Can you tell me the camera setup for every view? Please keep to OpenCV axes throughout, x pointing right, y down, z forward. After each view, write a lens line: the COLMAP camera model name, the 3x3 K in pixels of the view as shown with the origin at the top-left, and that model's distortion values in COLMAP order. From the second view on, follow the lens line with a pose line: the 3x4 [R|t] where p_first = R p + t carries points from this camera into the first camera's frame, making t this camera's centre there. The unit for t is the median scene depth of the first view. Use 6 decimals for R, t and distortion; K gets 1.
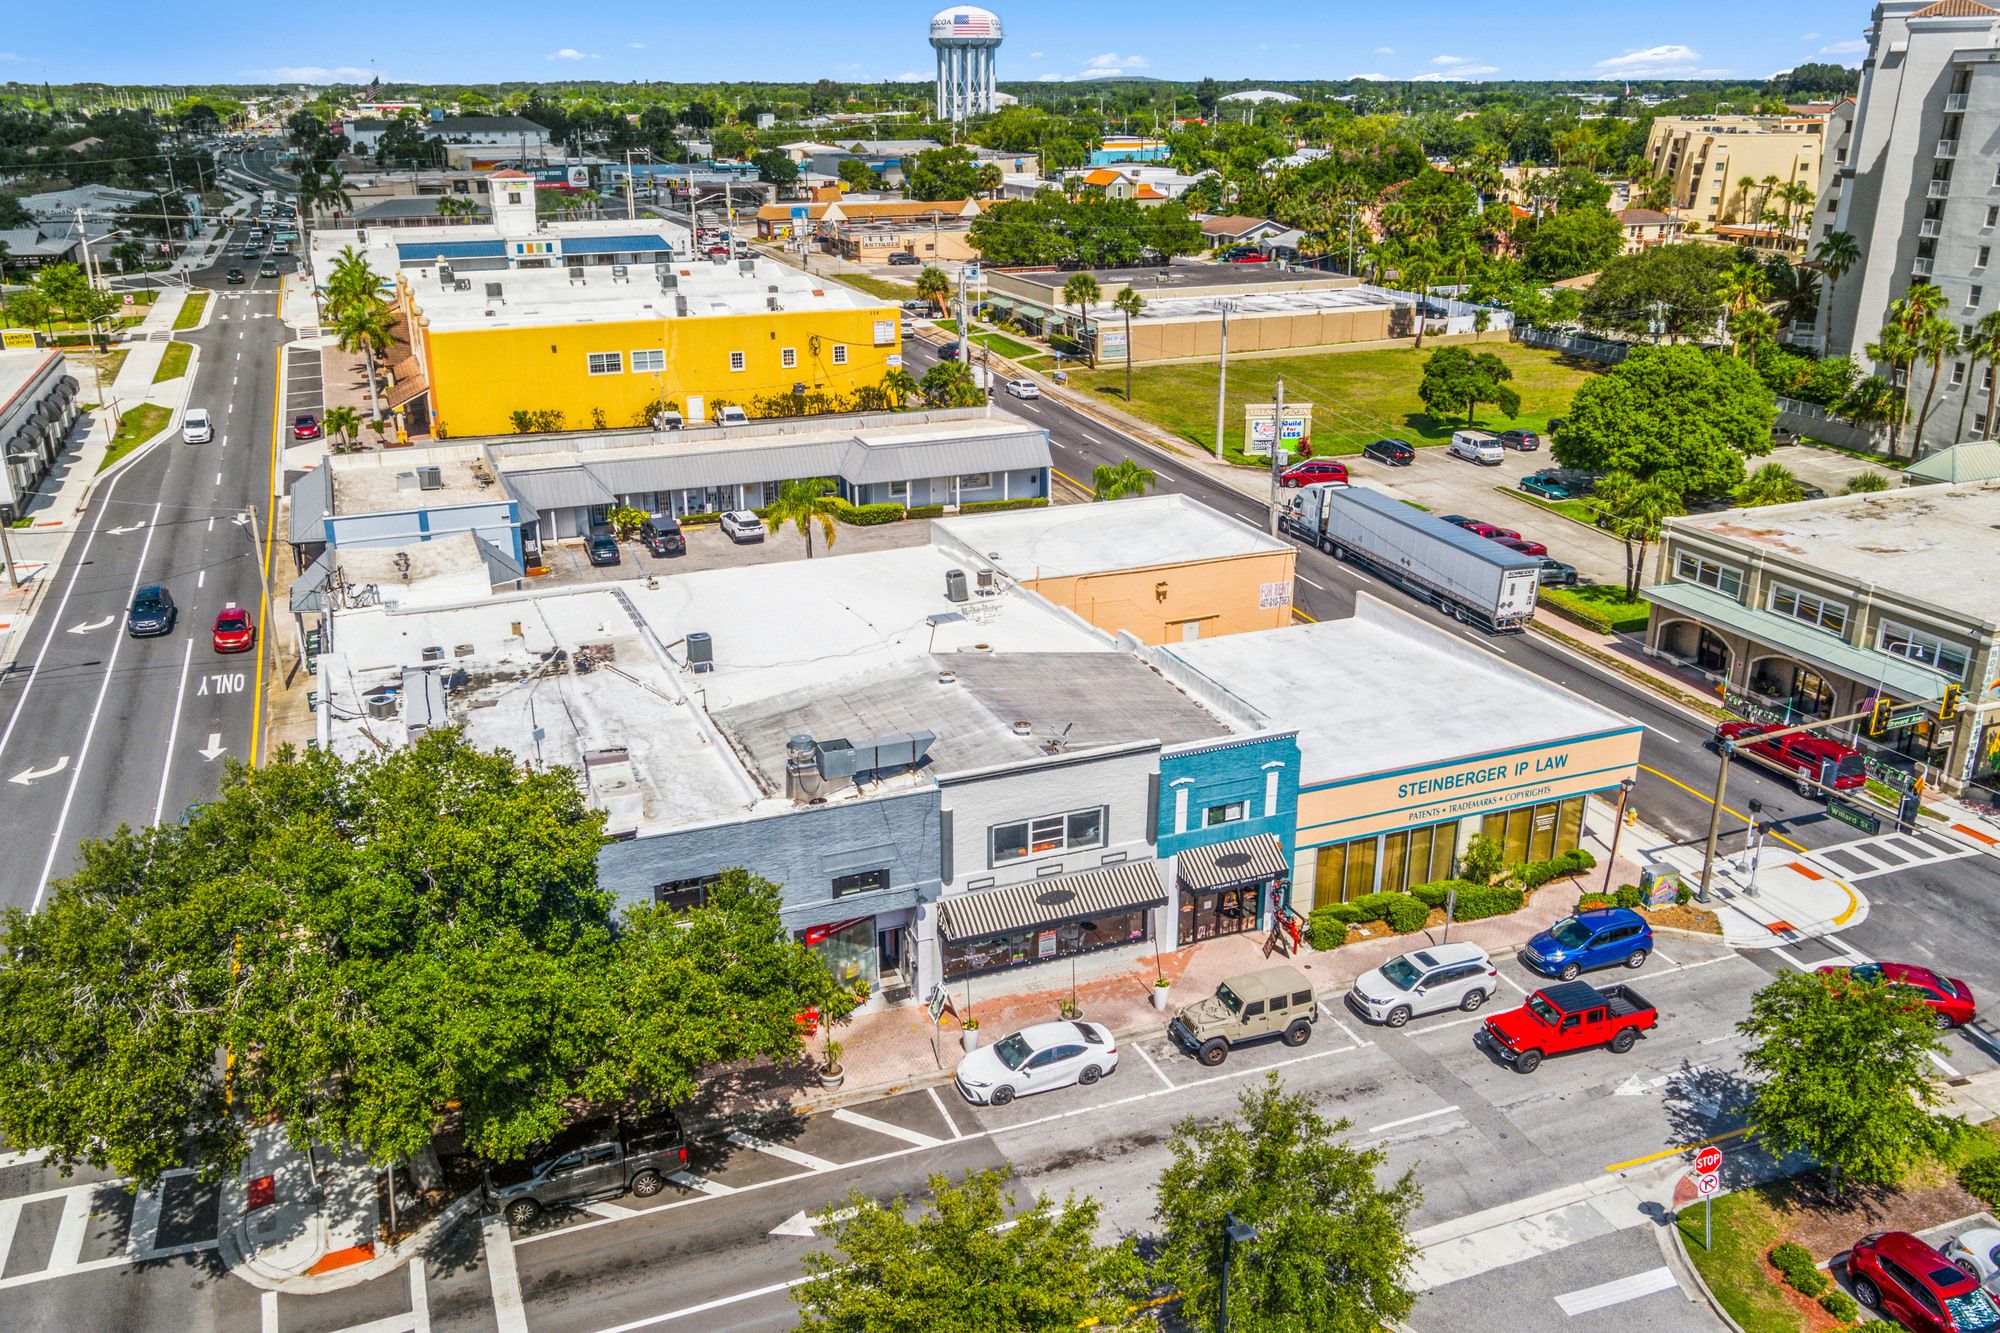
lens RADIAL K [[1590.8, 0, 1000.0], [0, 1590.8, 666.5], [0, 0, 1]] dist [-0.001513, 0.001523]
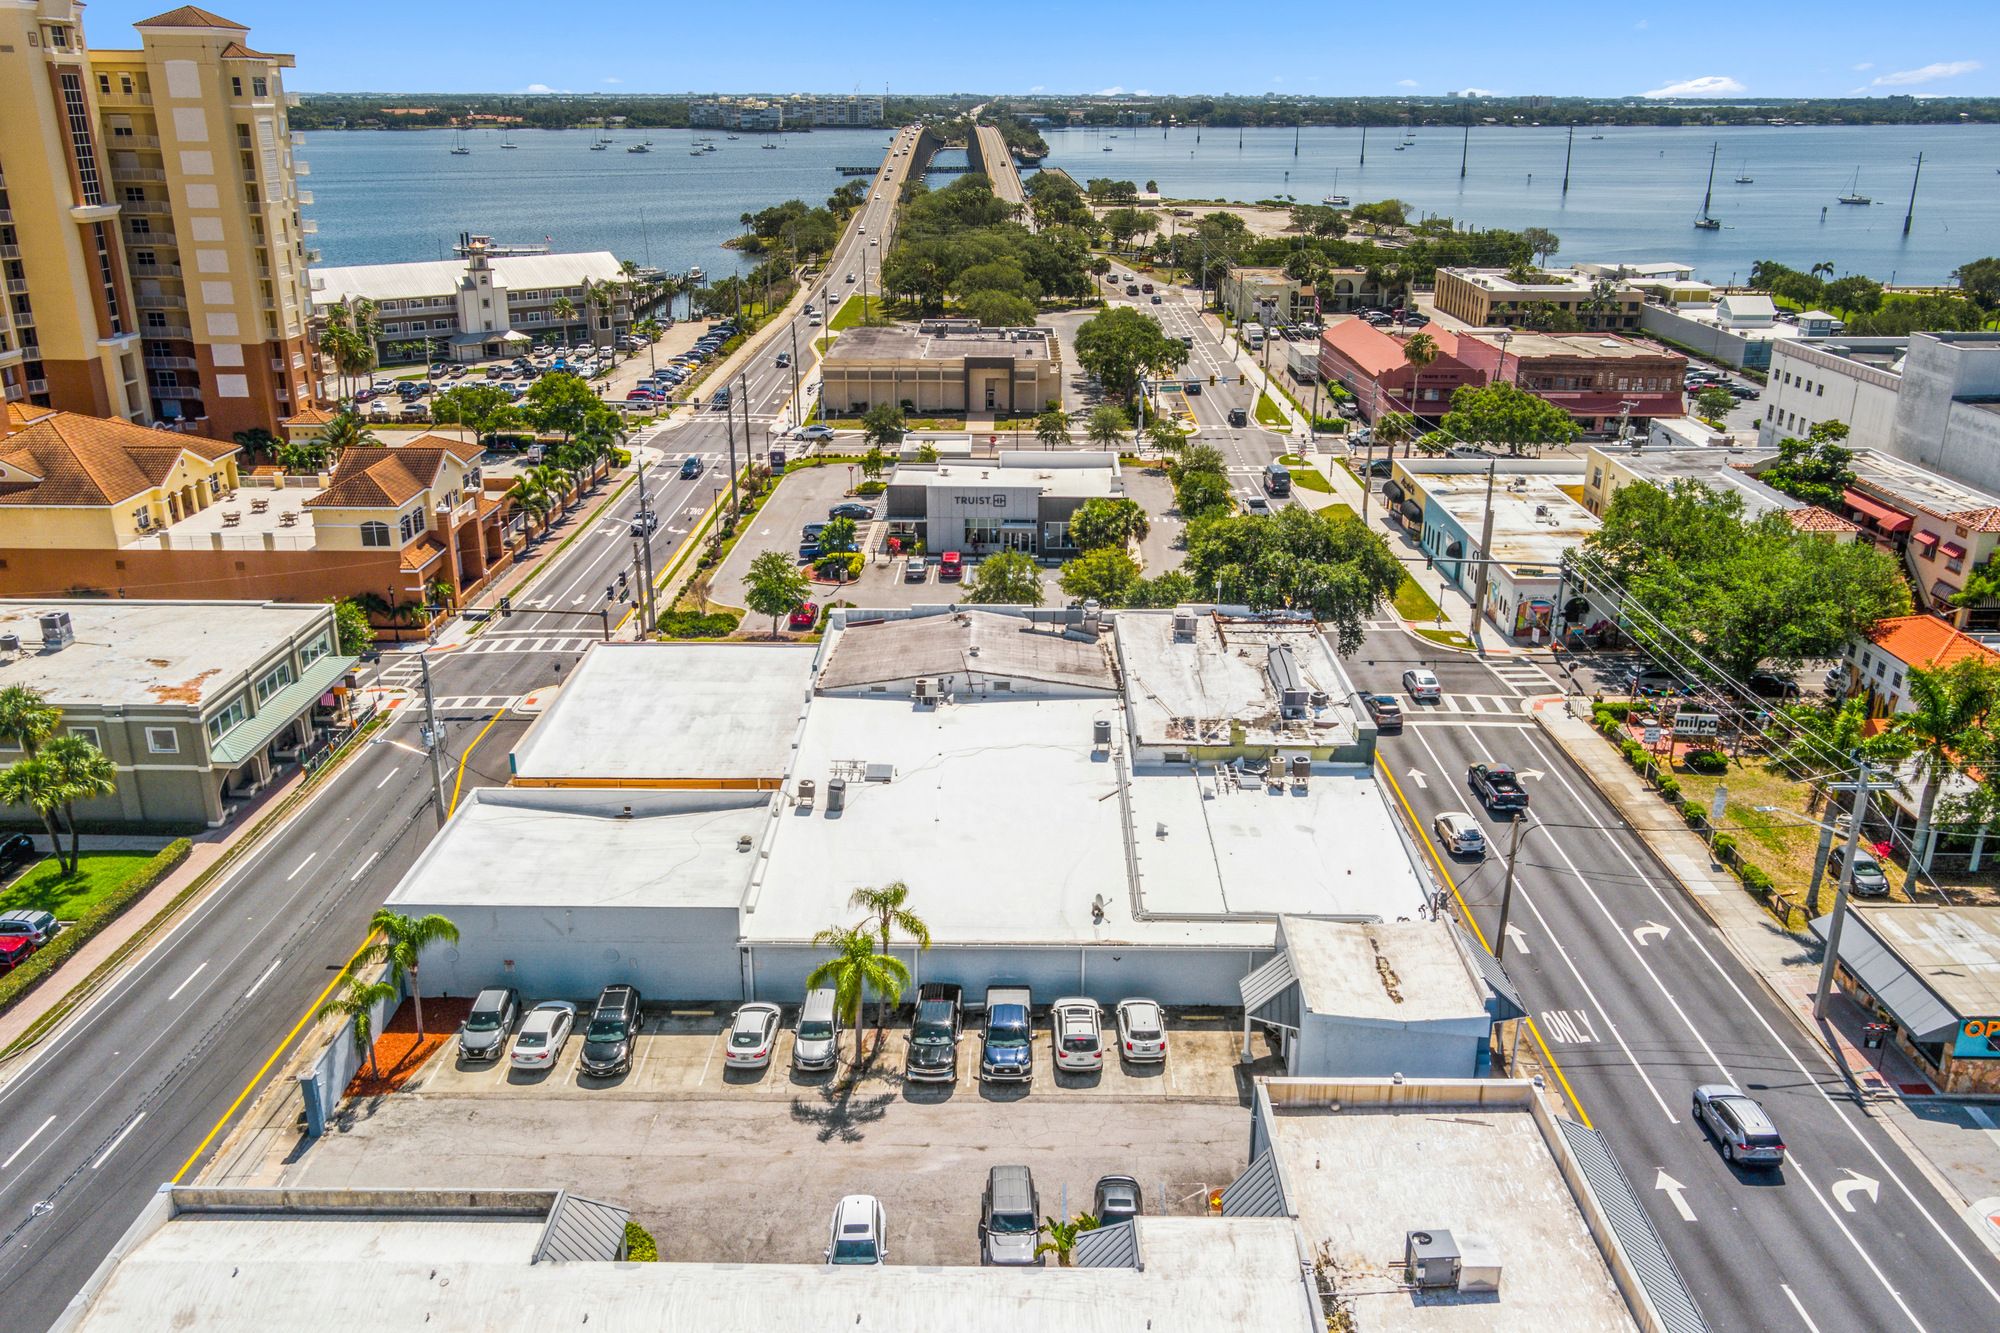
lens RADIAL K [[1594.3, 0, 1000.0], [0, 1594.3, 666.5], [0, 0, 1]] dist [-0.023357, 0.048667]
pose [[-0.922270, -0.132320, 0.363193, -0.655423], [0.130973, 0.777038, 0.615677, -0.986299], [-0.363681, 0.615389, -0.699309, 2.157555]]
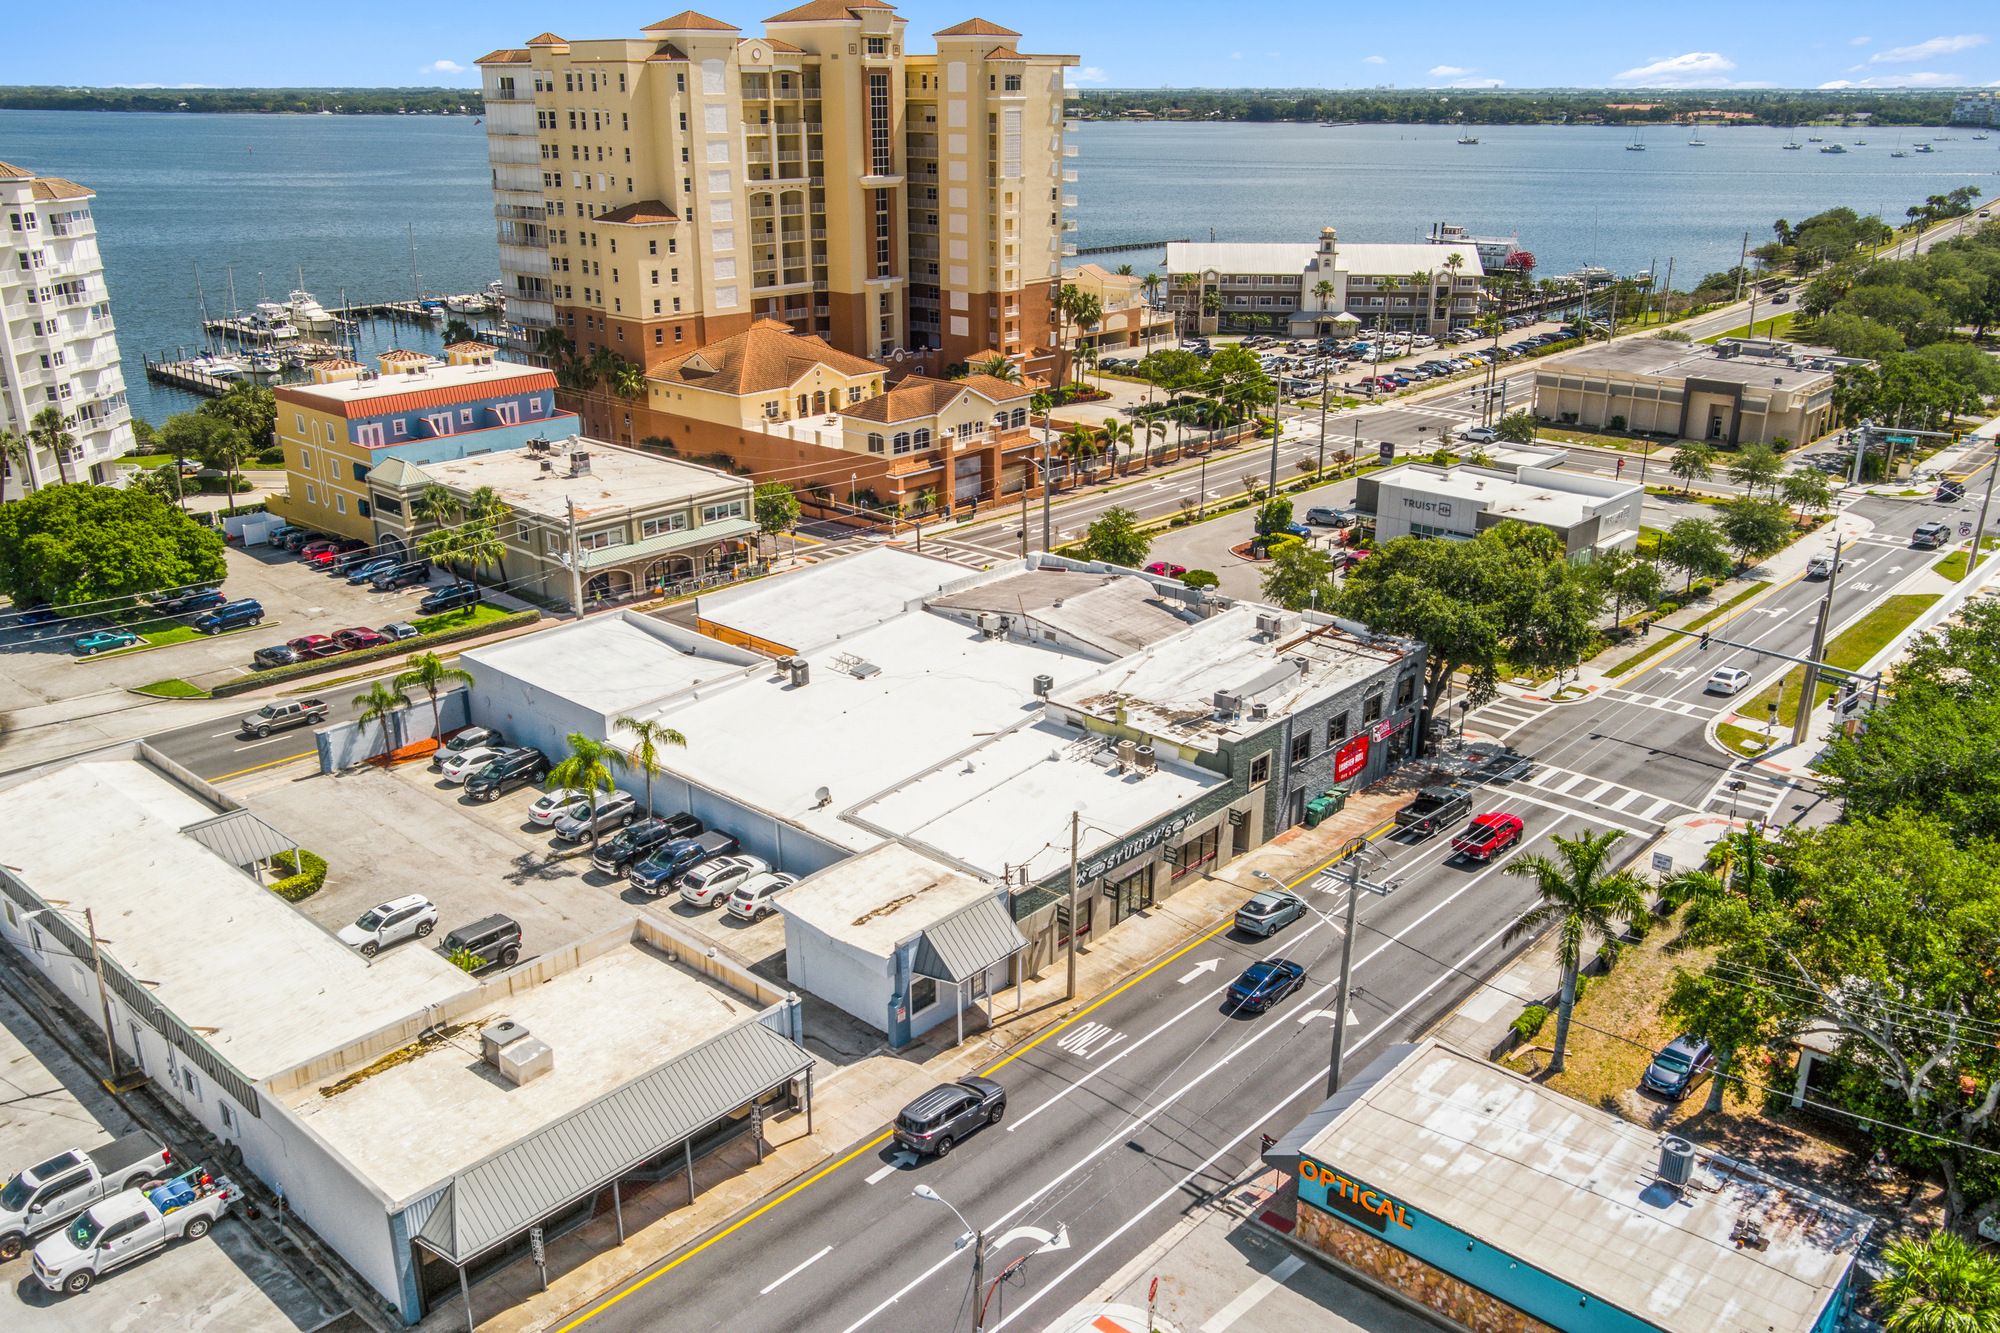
lens RADIAL K [[1590.8, 0, 1000.0], [0, 1590.8, 666.5], [0, 0, 1]] dist [-0.001513, 0.001523]
pose [[-0.437985, -0.306127, 0.845255, -1.519168], [0.309226, 0.831560, 0.461398, -0.771209], [-0.844126, 0.463460, -0.269548, 1.578590]]
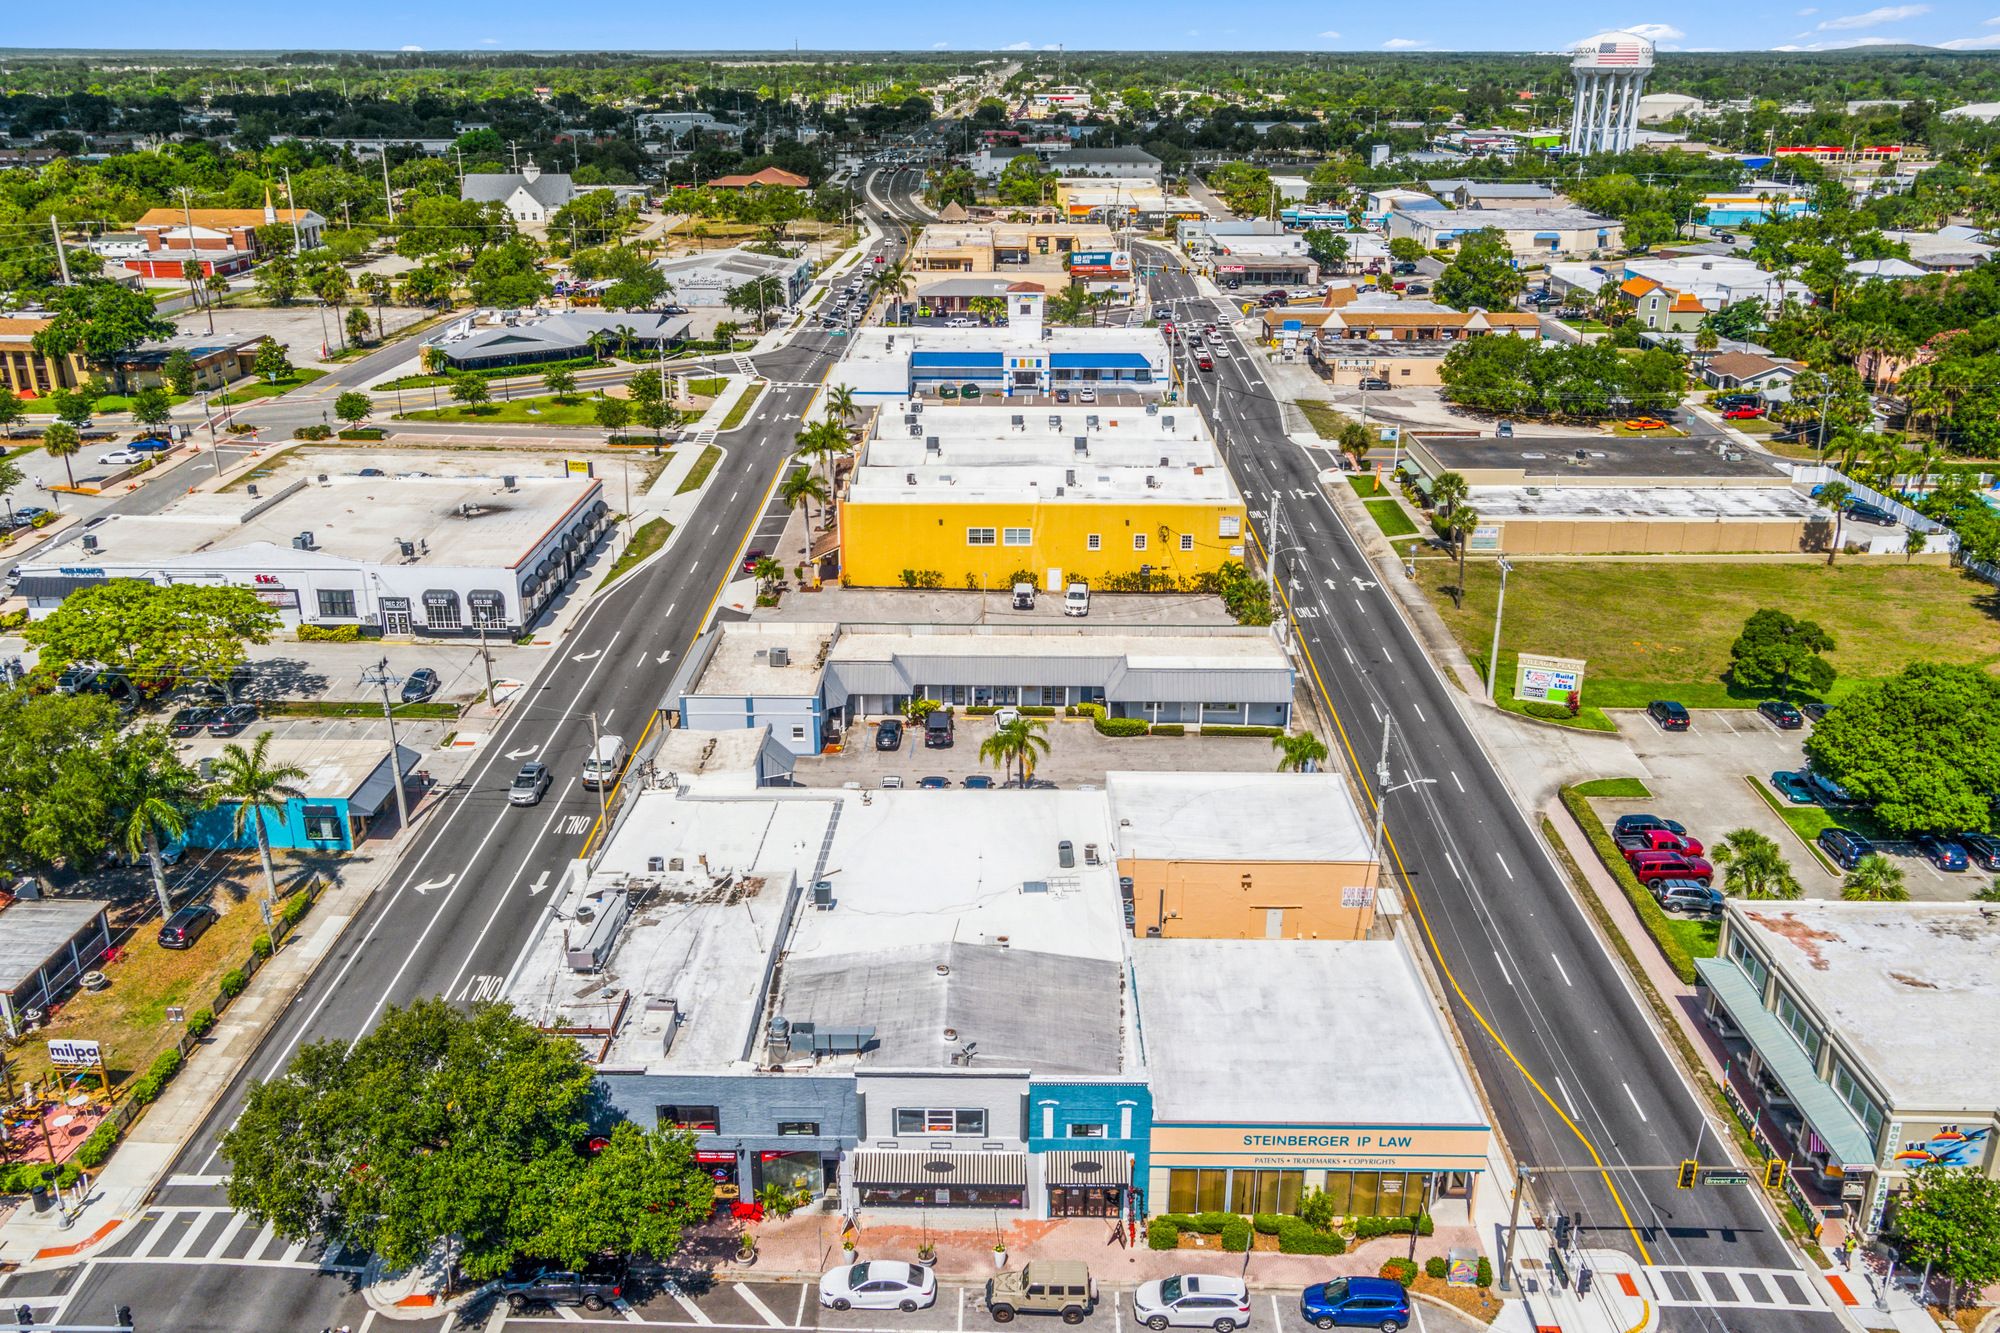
lens RADIAL K [[1633.5, 0, 1000.0], [0, 1633.5, 666.5], [0, 0, 1]] dist [-0.002455, 0.002787]
pose [[0.920897, 0.141275, -0.363303, 0.483726], [-0.137231, 0.989845, 0.037062, -0.310274], [0.364850, 0.015726, 0.930933, -0.278417]]
